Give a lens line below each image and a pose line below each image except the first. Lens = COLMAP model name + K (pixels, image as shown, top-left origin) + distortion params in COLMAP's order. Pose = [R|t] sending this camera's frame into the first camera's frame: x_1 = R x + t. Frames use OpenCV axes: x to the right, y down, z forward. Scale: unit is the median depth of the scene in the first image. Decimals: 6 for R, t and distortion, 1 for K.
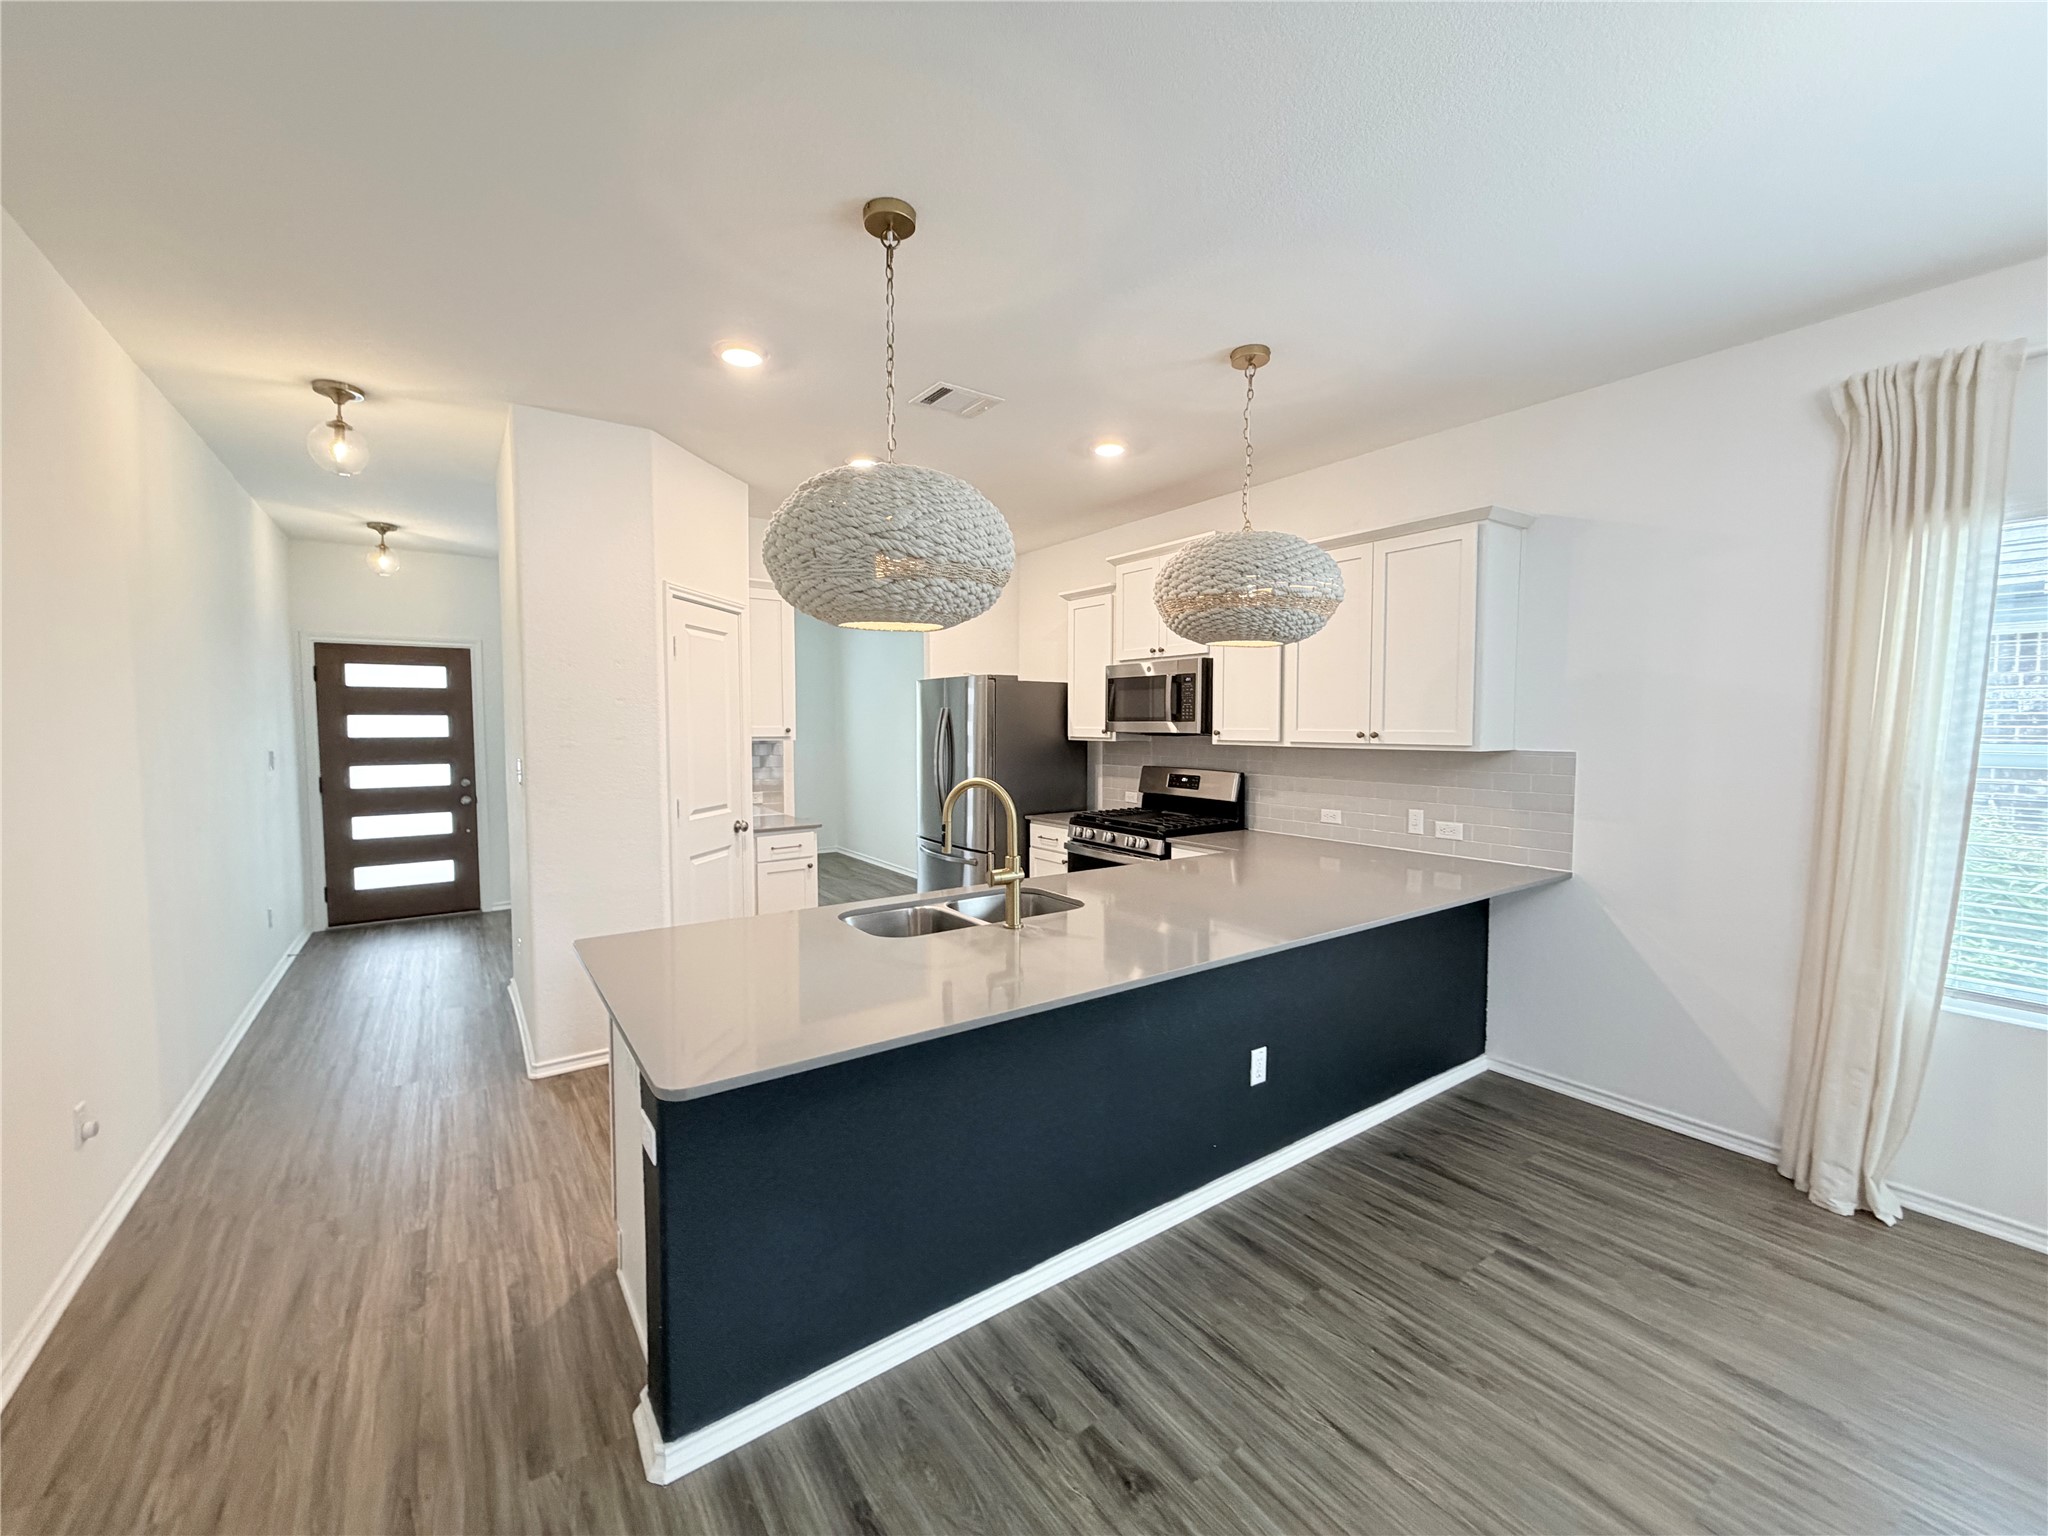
lens RADIAL K [[816.4, 0, 1020.4], [0, 816.4, 767.1], [0, 0, 1]] dist [-0.001036, 0.000035]
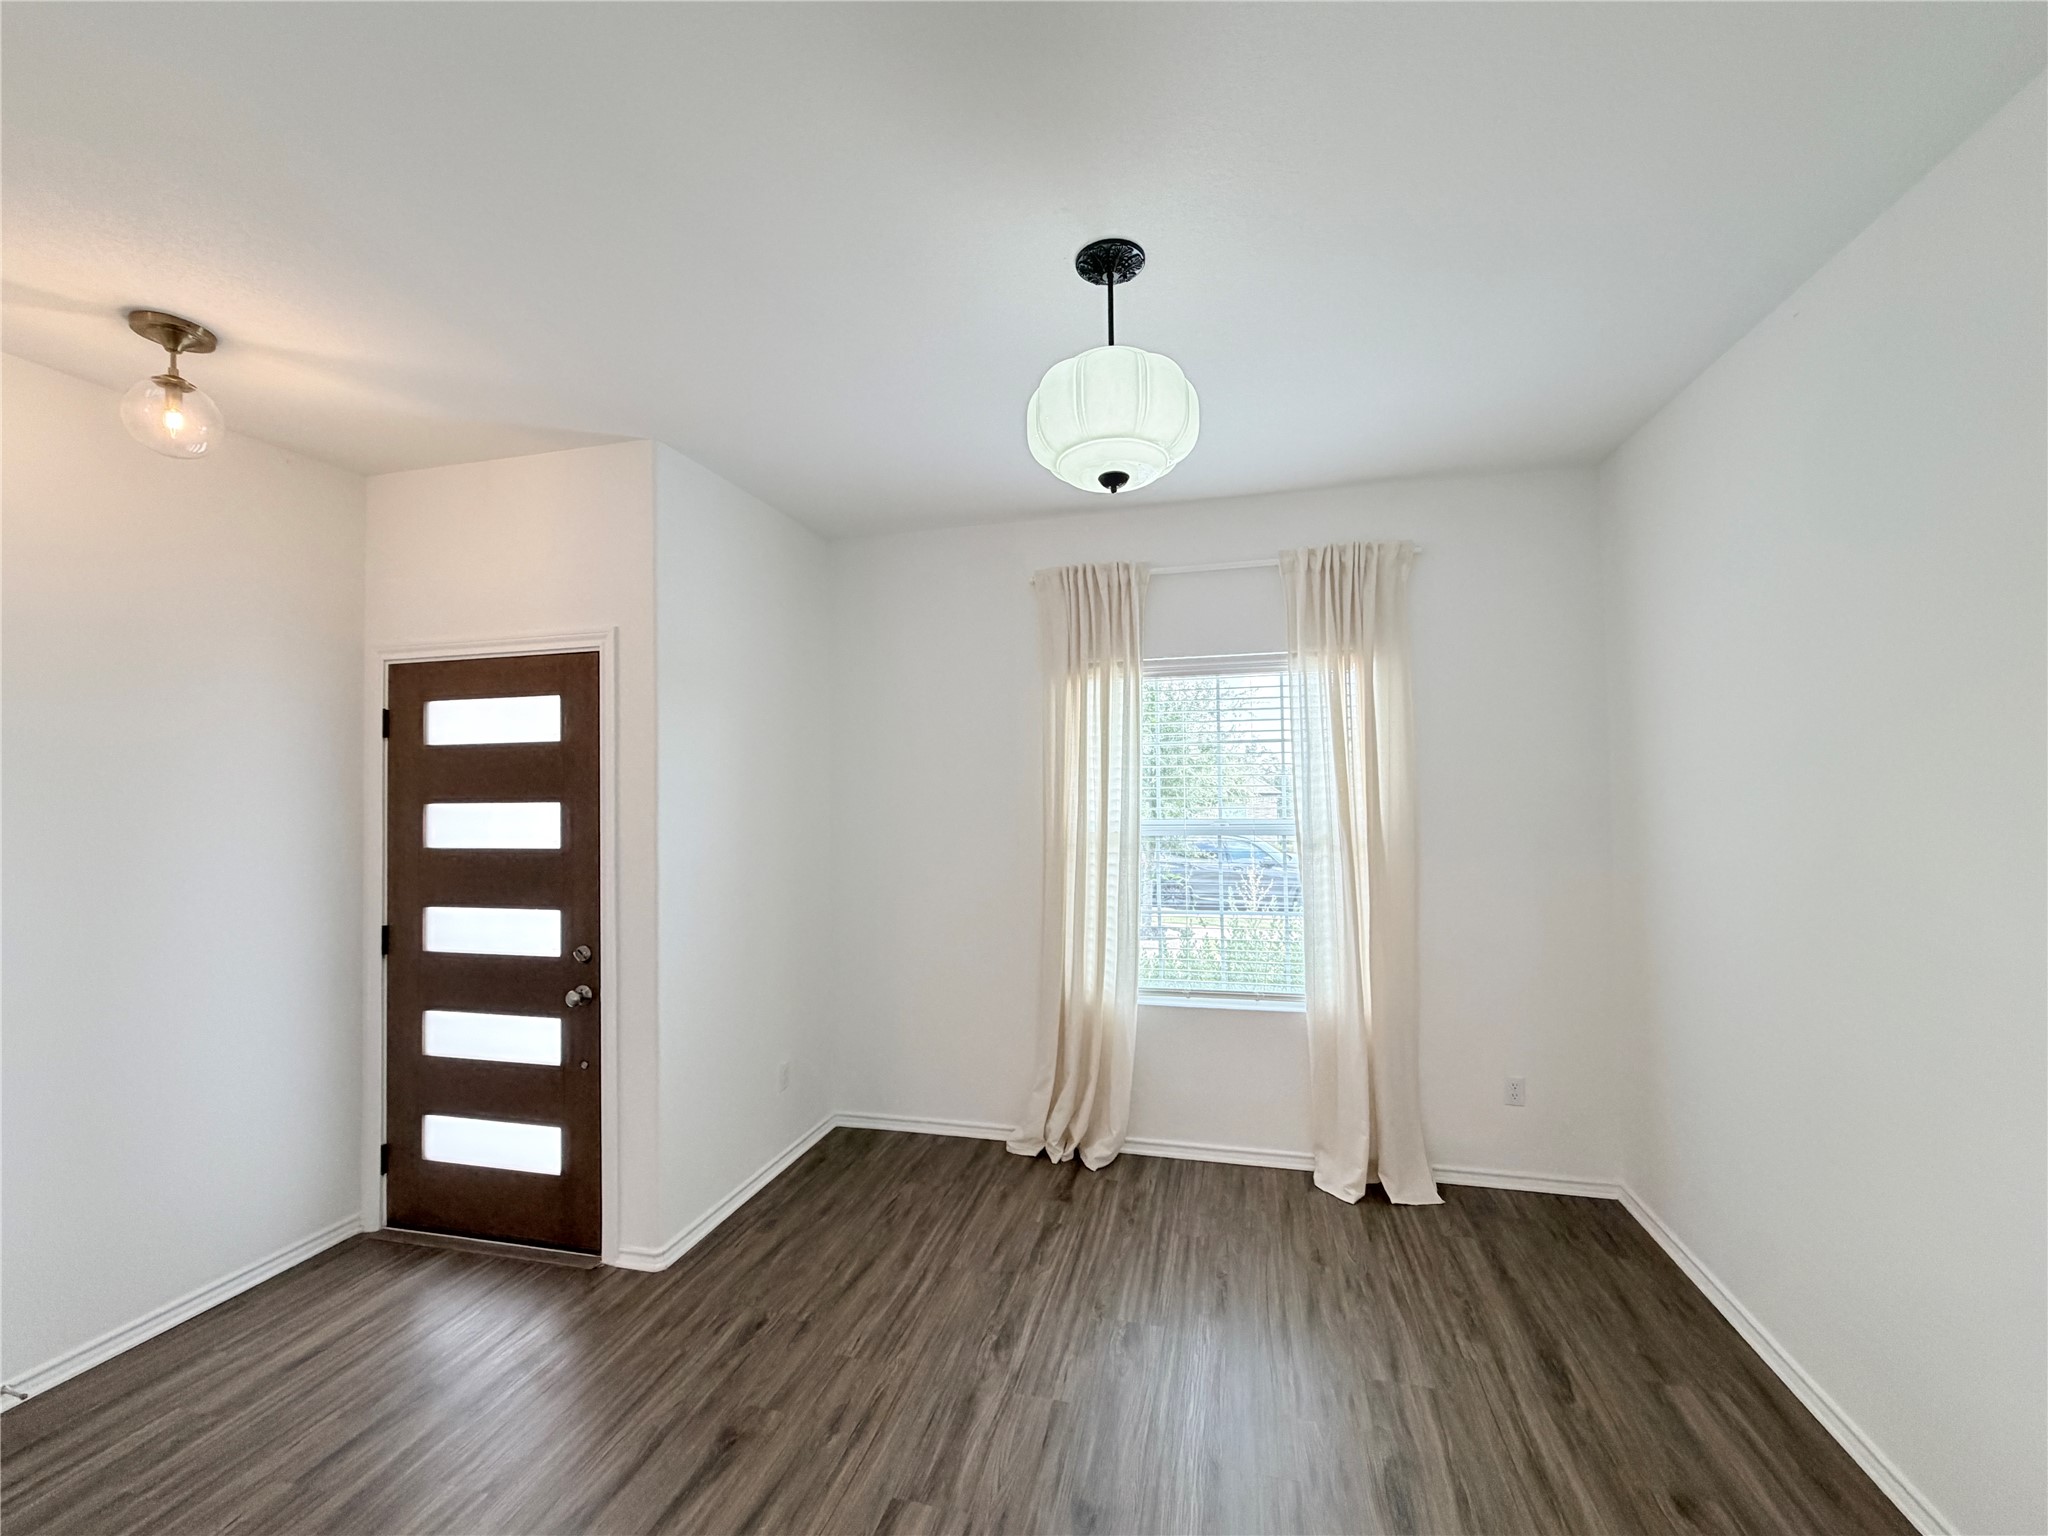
lens RADIAL K [[832.6, 0, 1023.9], [0, 832.6, 763.6], [0, 0, 1]] dist [-0.000652, -0.000016]
pose [[0.649023, -0.025711, -0.760334, -0.261373], [-0.028396, 0.997914, -0.057984, -0.092513], [0.760238, 0.059223, 0.646939, 1.273998]]
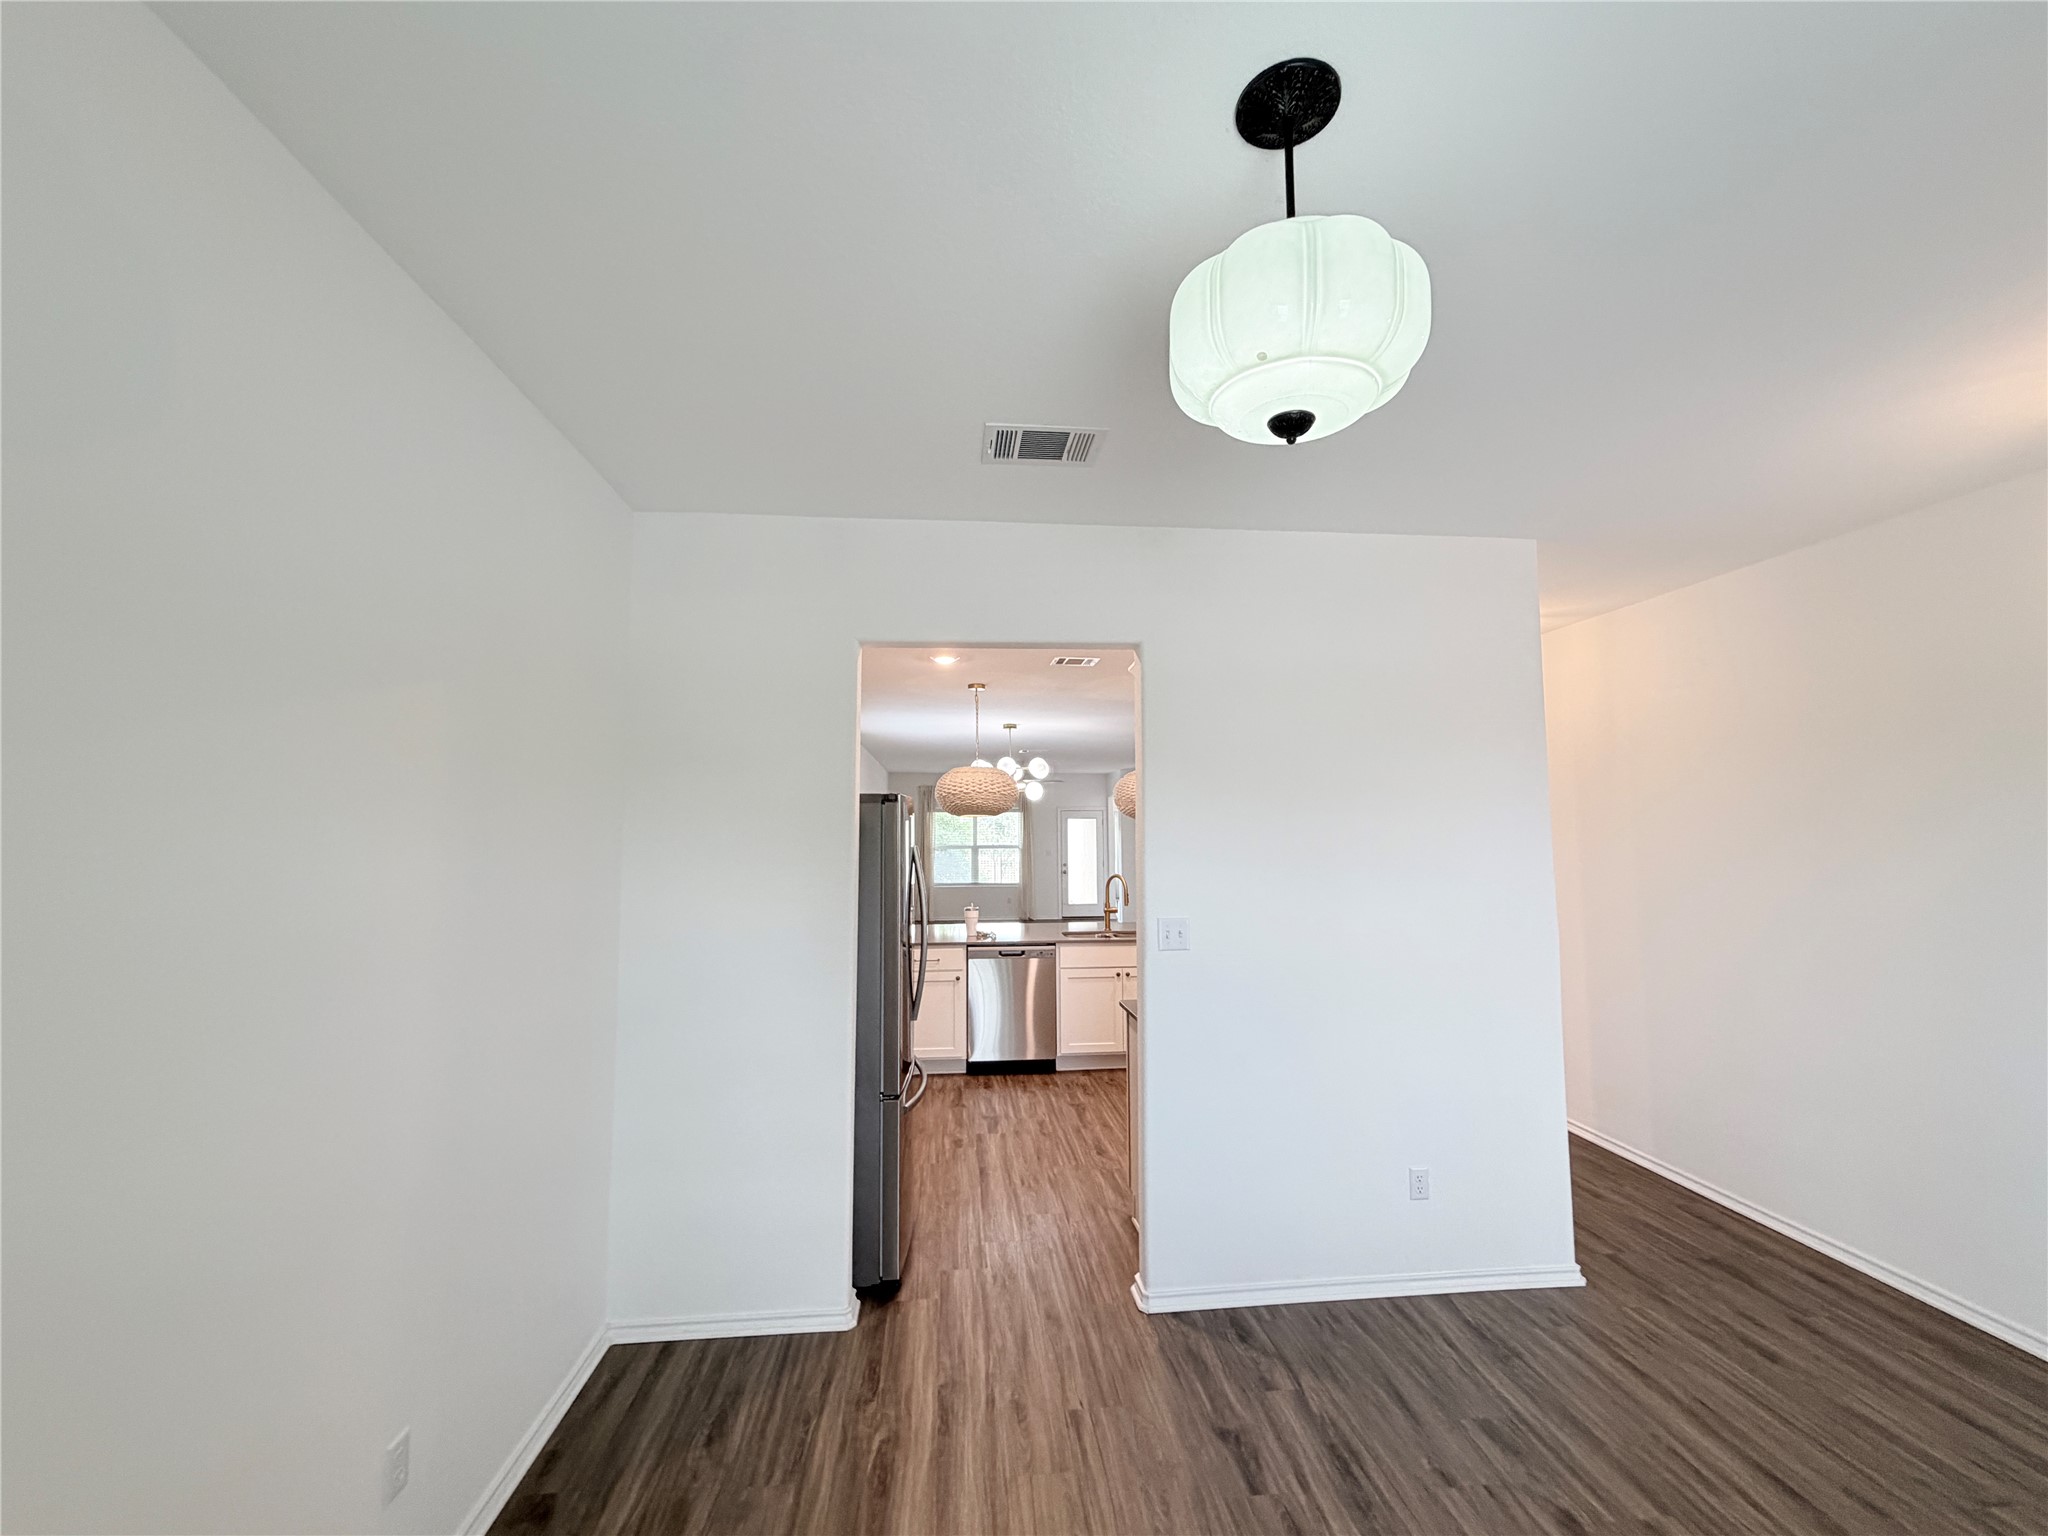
lens RADIAL K [[832.6, 0, 1023.9], [0, 832.6, 763.6], [0, 0, 1]] dist [-0.000652, -0.000016]
pose [[-0.866926, 0.044463, 0.496450, -0.612214], [0.030549, 0.998881, -0.036115, -0.136083], [-0.497500, -0.016143, -0.867314, 1.879715]]
